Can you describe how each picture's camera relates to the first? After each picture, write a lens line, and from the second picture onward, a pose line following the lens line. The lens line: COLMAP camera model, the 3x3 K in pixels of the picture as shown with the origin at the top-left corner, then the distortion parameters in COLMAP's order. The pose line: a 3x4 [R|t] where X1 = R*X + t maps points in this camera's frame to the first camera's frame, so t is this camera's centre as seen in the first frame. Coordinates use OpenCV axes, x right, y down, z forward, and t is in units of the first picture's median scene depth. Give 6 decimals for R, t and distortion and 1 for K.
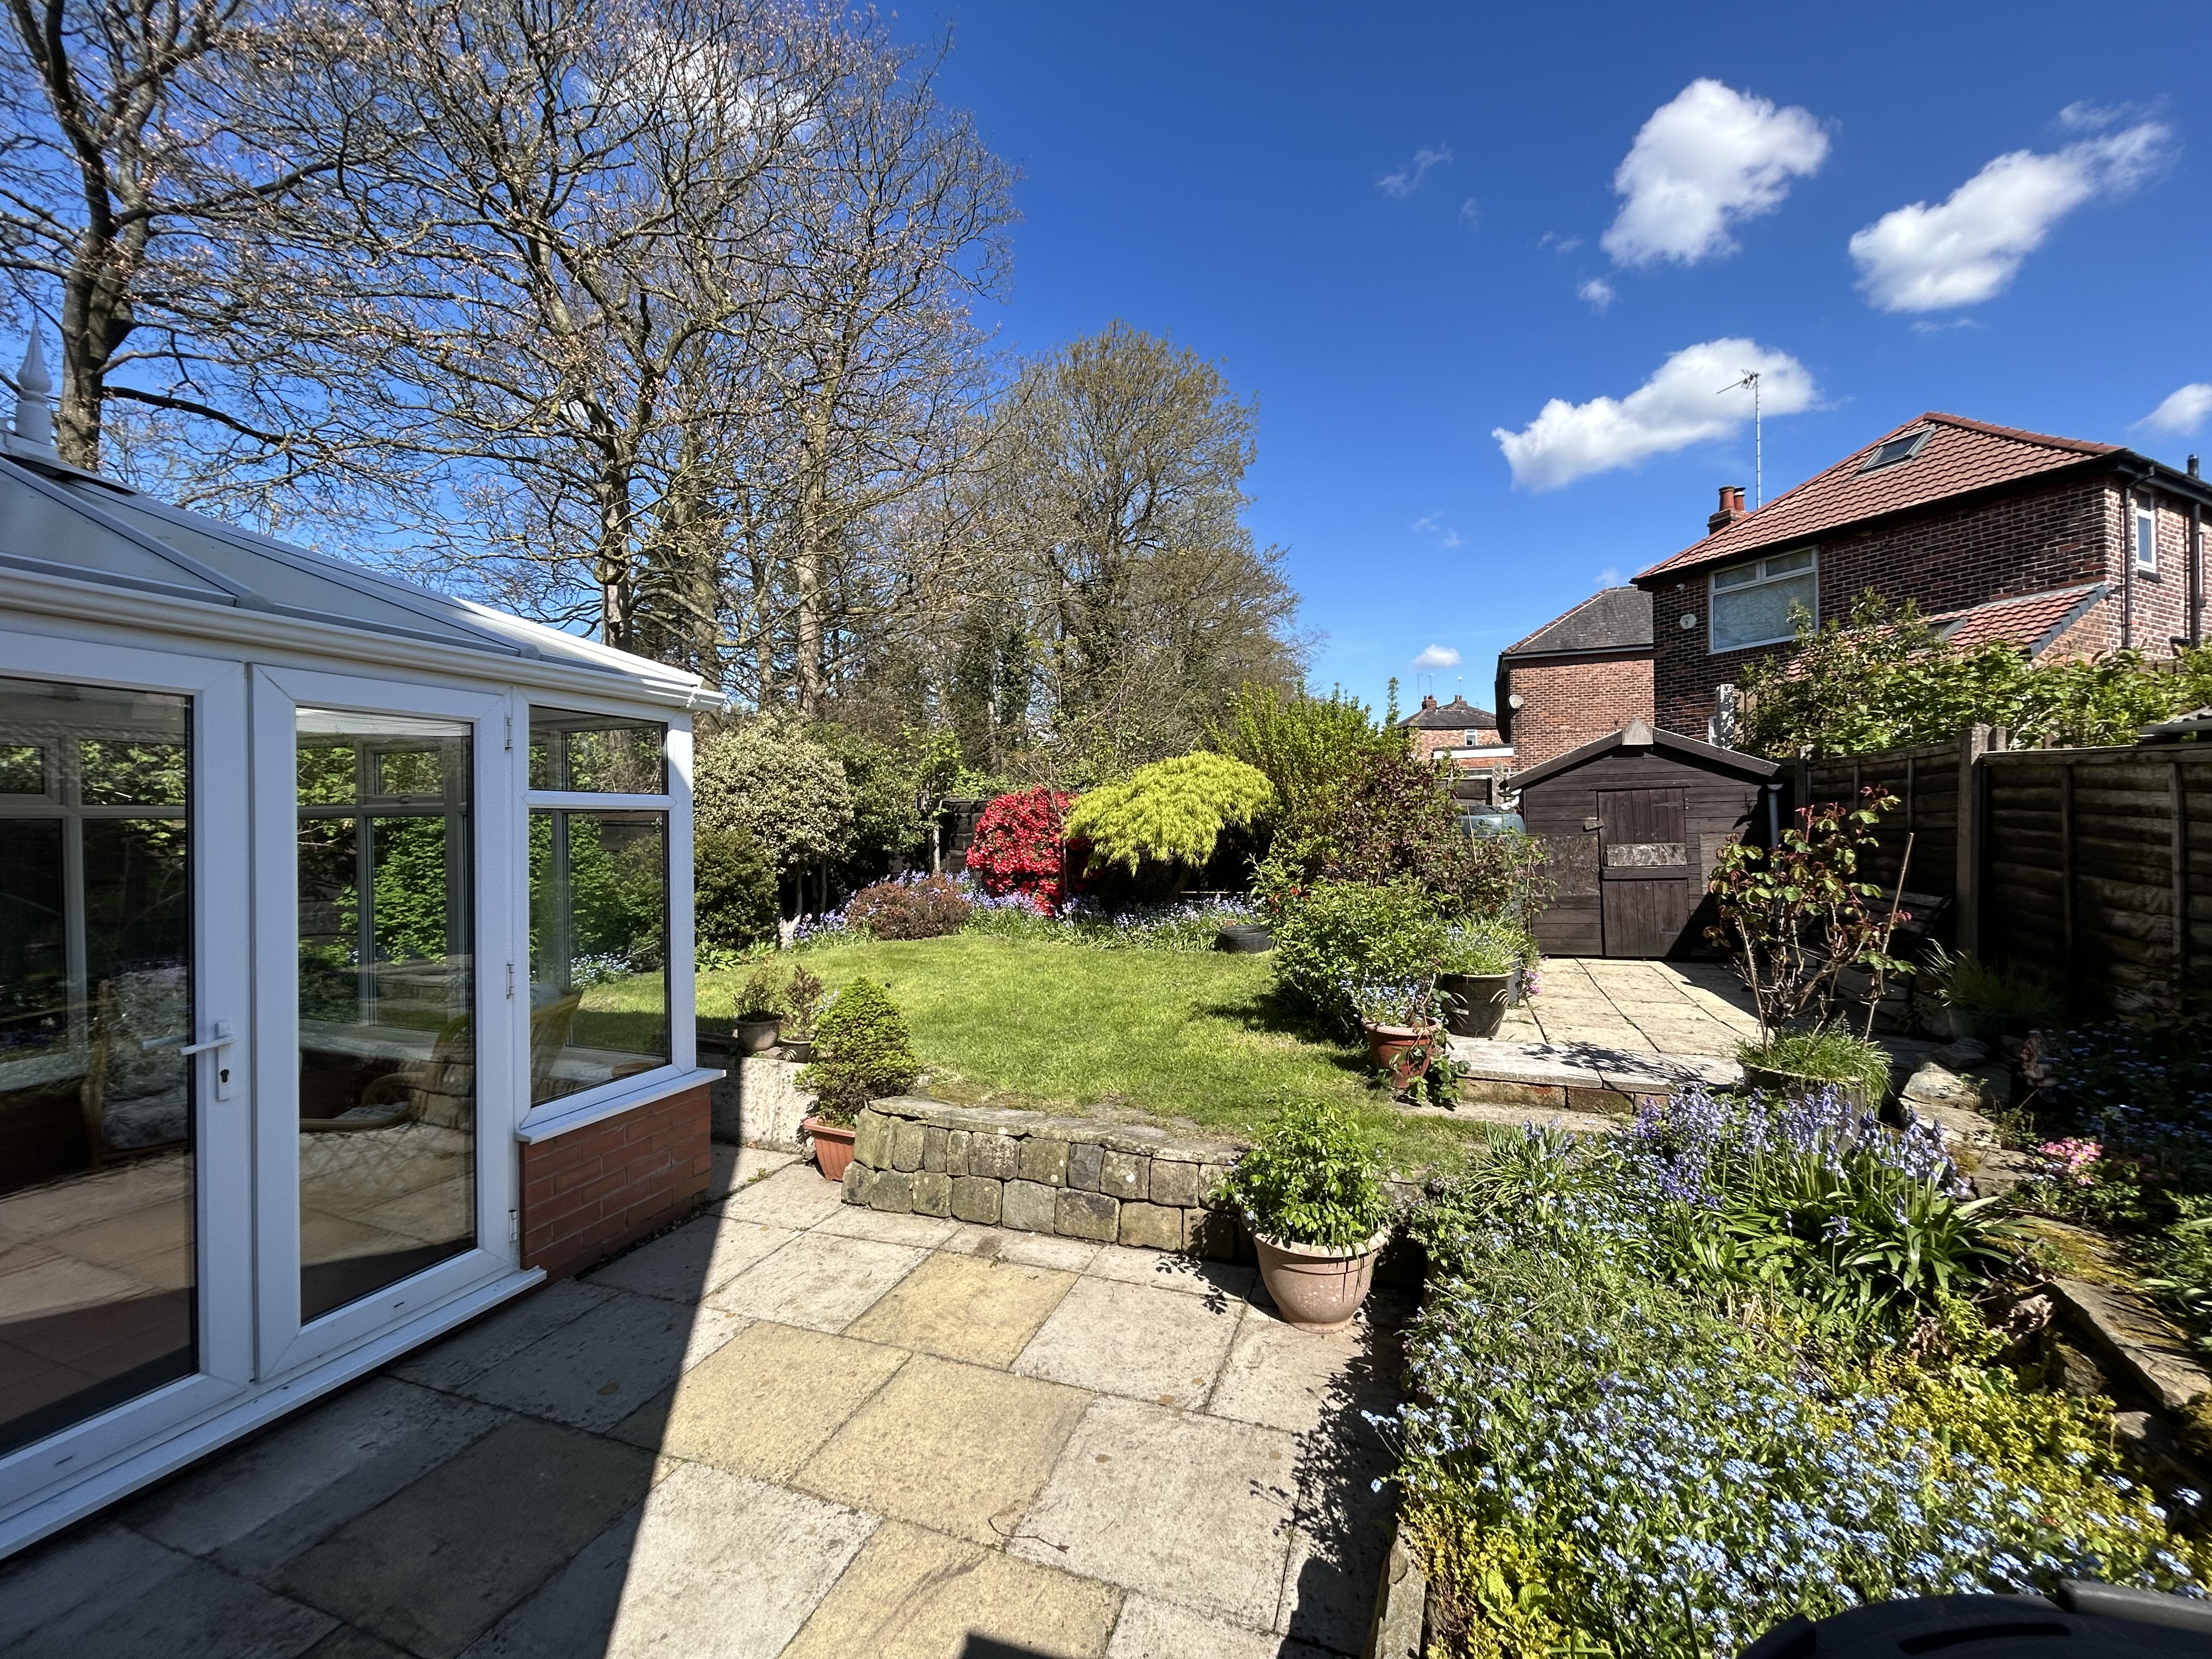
lens RADIAL K [[891.7, 0, 1108.8], [0, 891.7, 826.9], [0, 0, 1]] dist [0.003261, 0.000054]
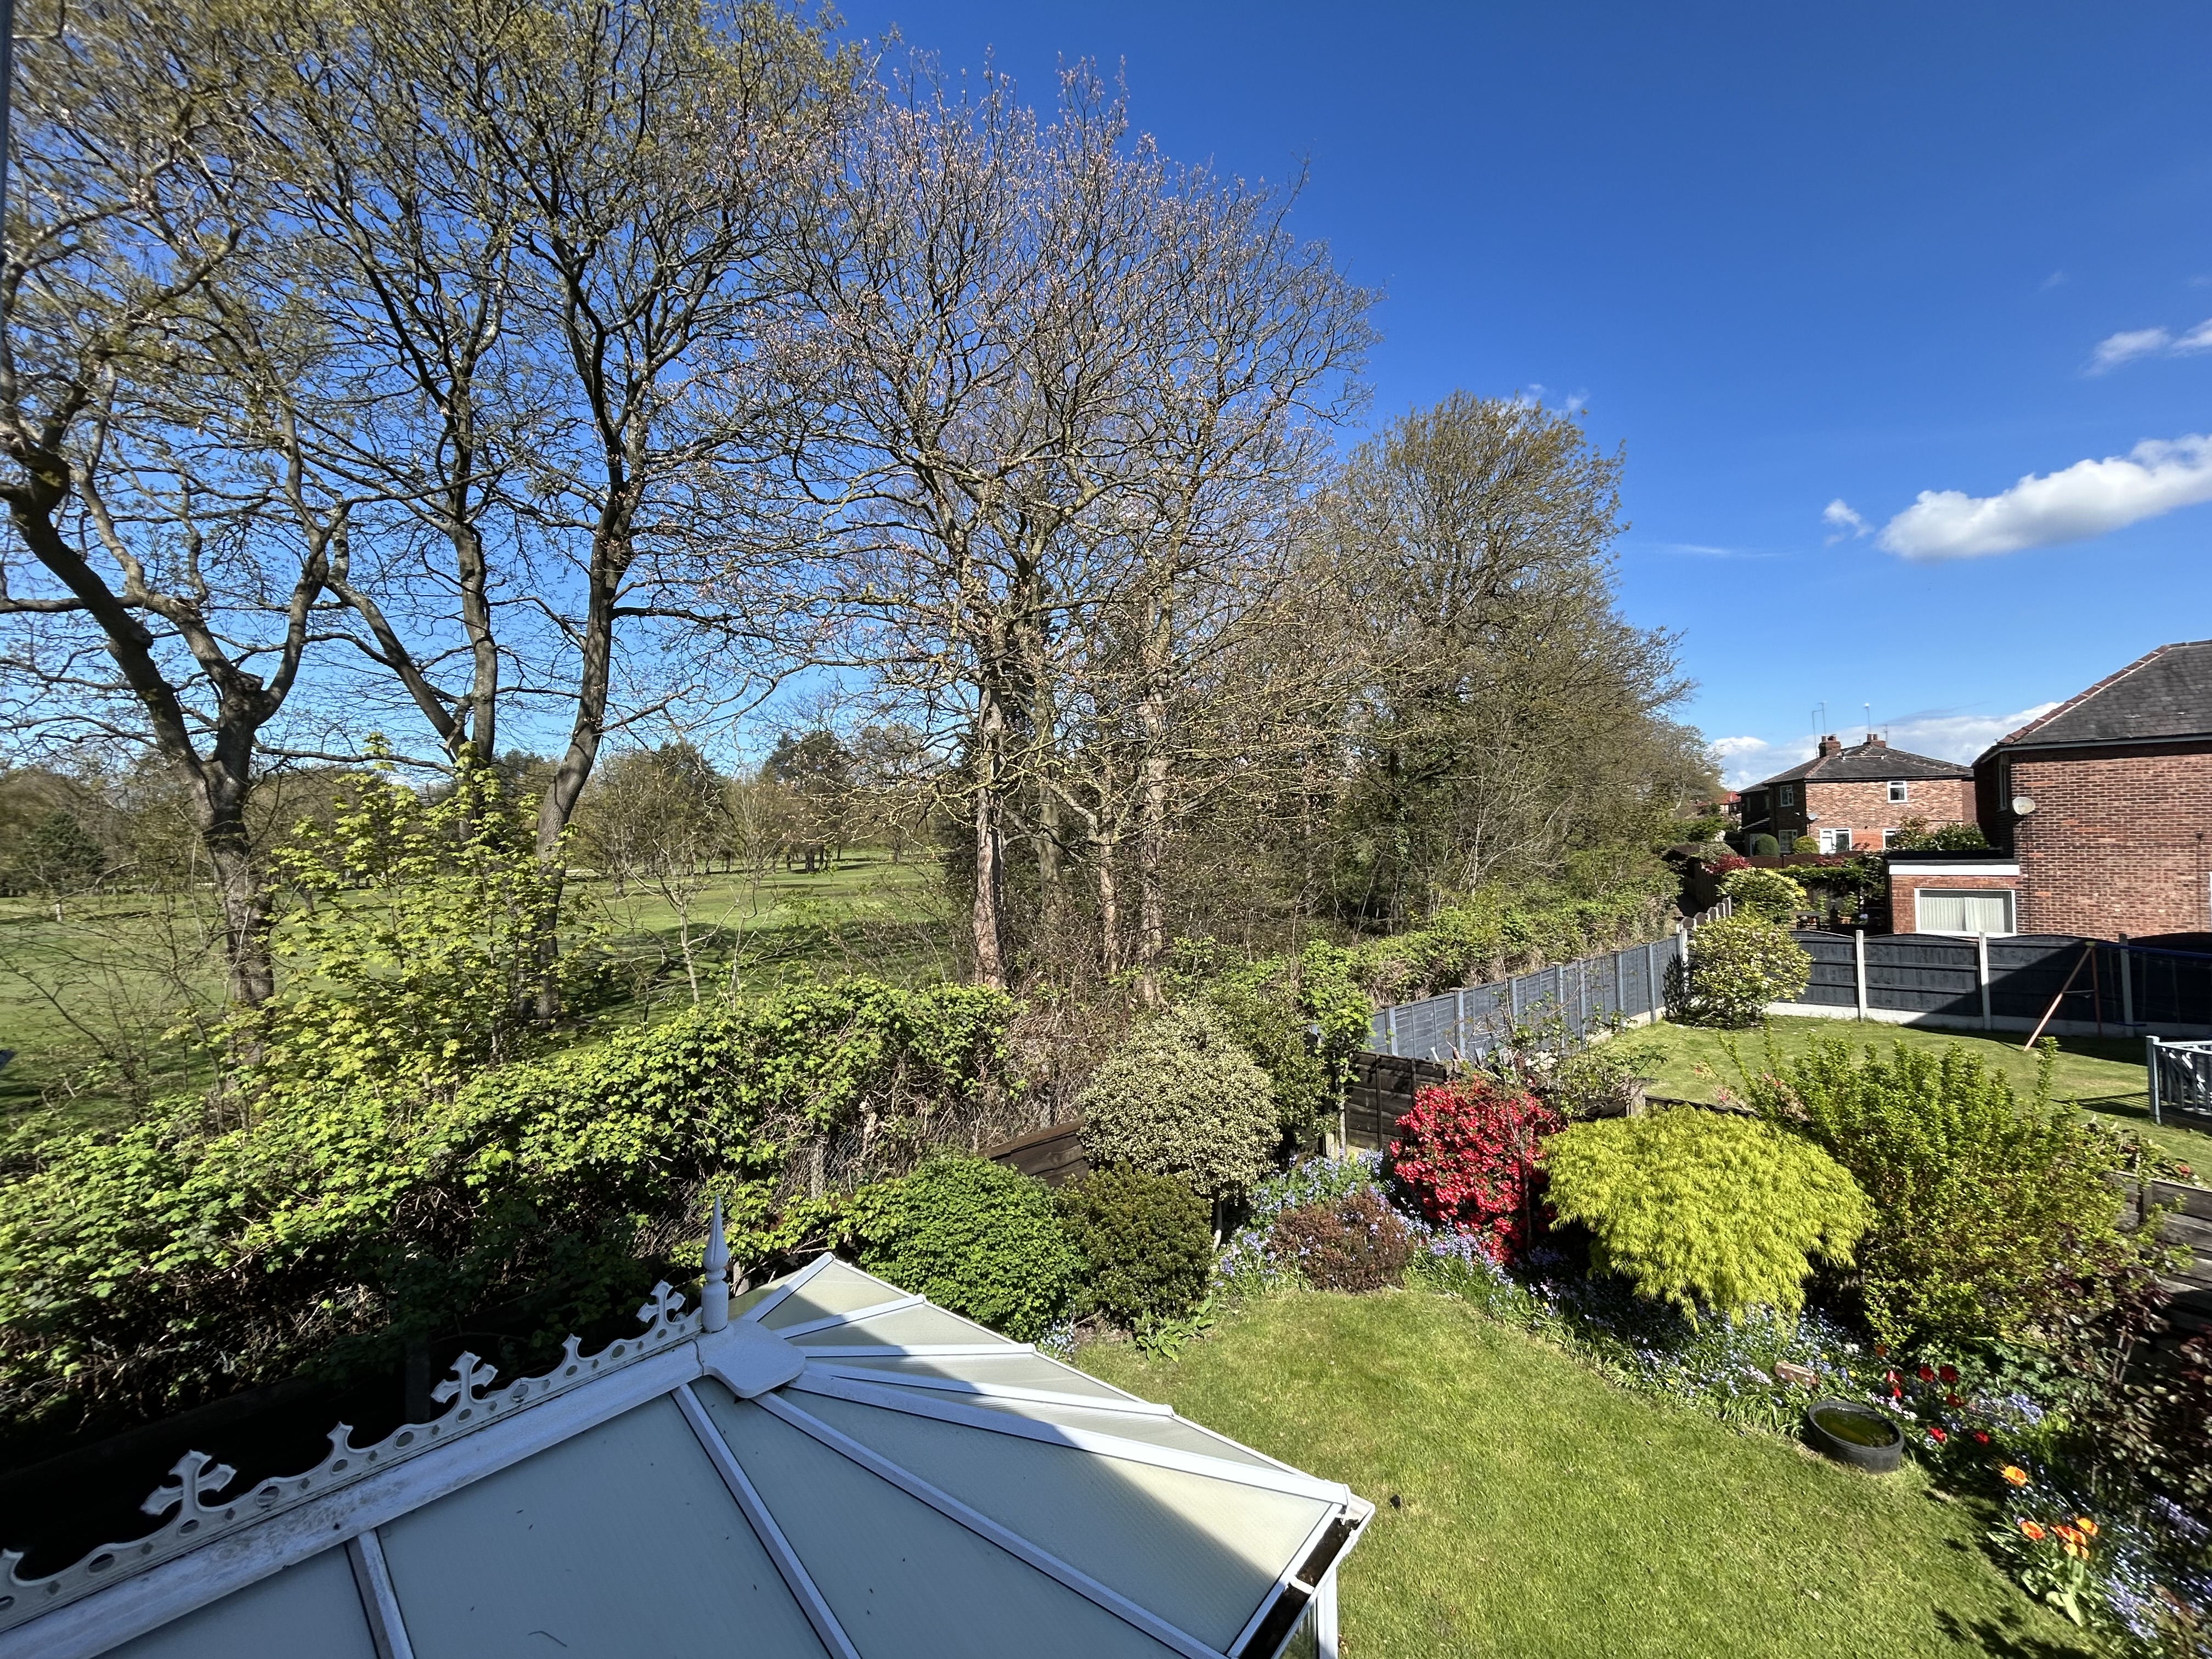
lens RADIAL K [[891.7, 0, 1108.8], [0, 891.7, 826.9], [0, 0, 1]] dist [0.003261, 0.000054]
pose [[0.952034, -0.004111, -0.305964, -0.164628], [-0.003473, 0.999700, -0.024238, -0.288225], [0.305972, 0.024138, 0.951734, 0.071608]]
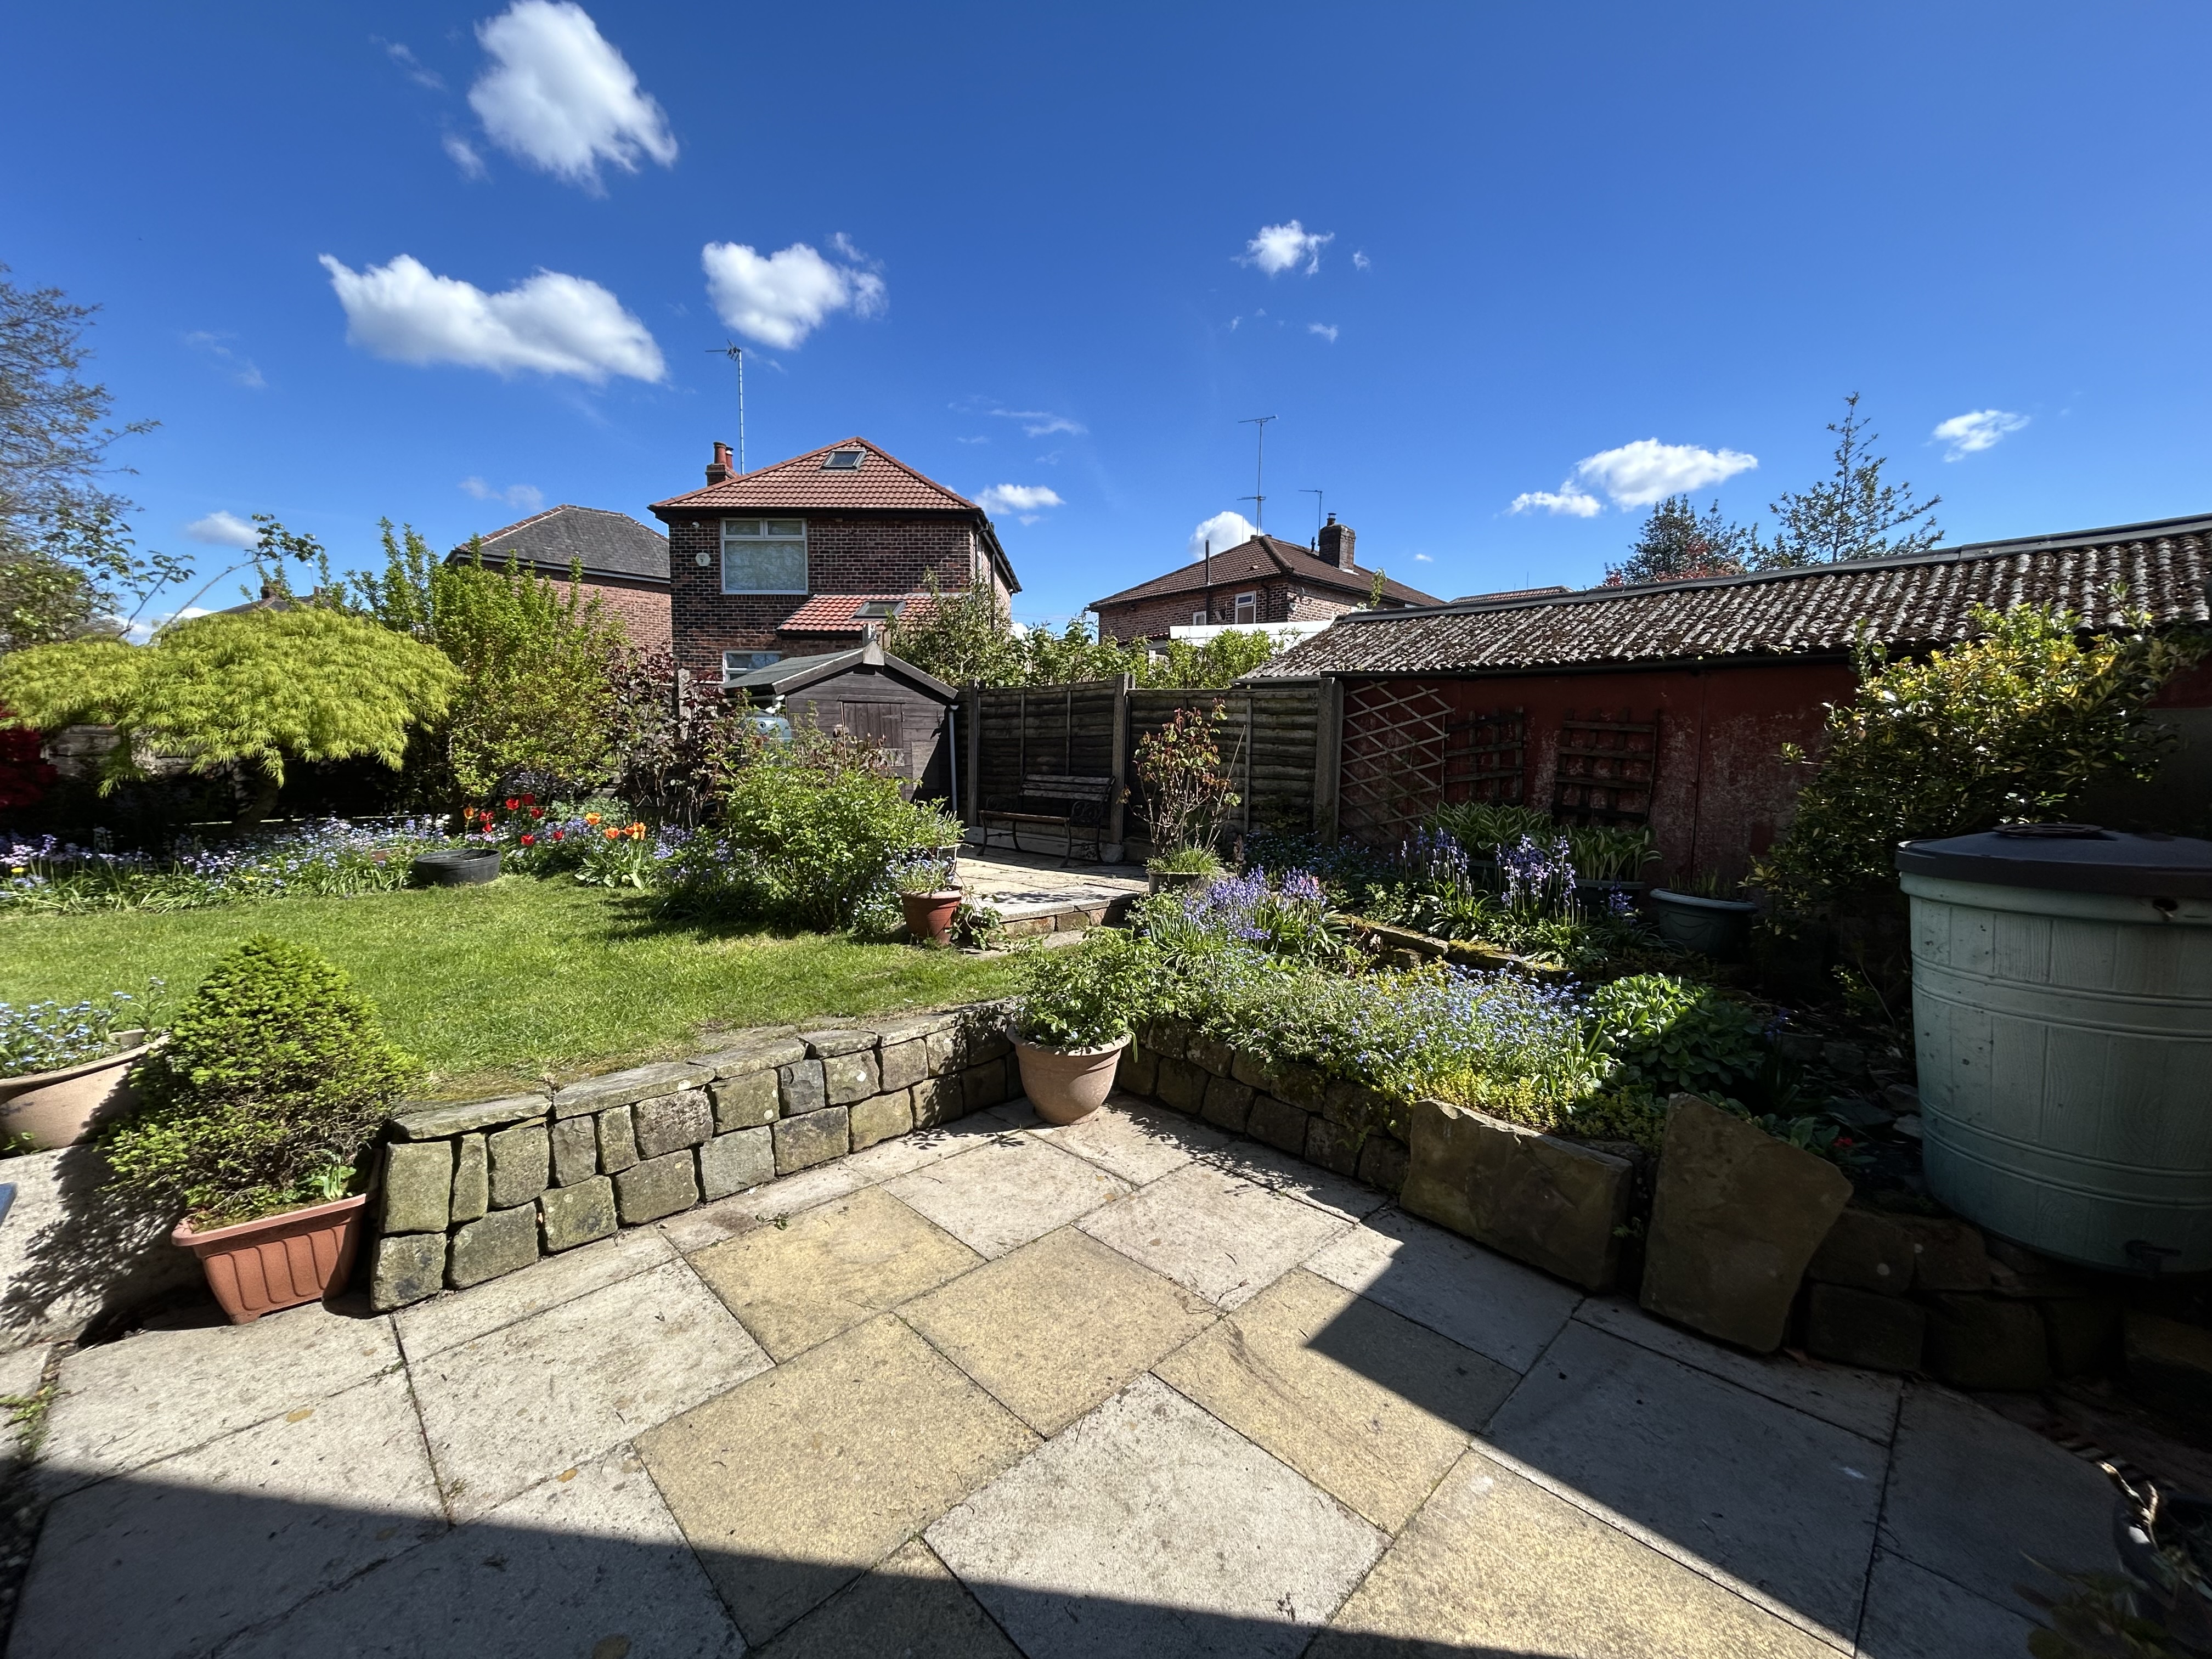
lens RADIAL K [[891.7, 0, 1108.8], [0, 891.7, 826.9], [0, 0, 1]] dist [0.003261, 0.000054]
pose [[0.430799, -0.055611, 0.900733, -0.233377], [-0.011688, 0.997672, 0.067186, 0.026628], [-0.902372, -0.039471, 0.429146, 0.137444]]
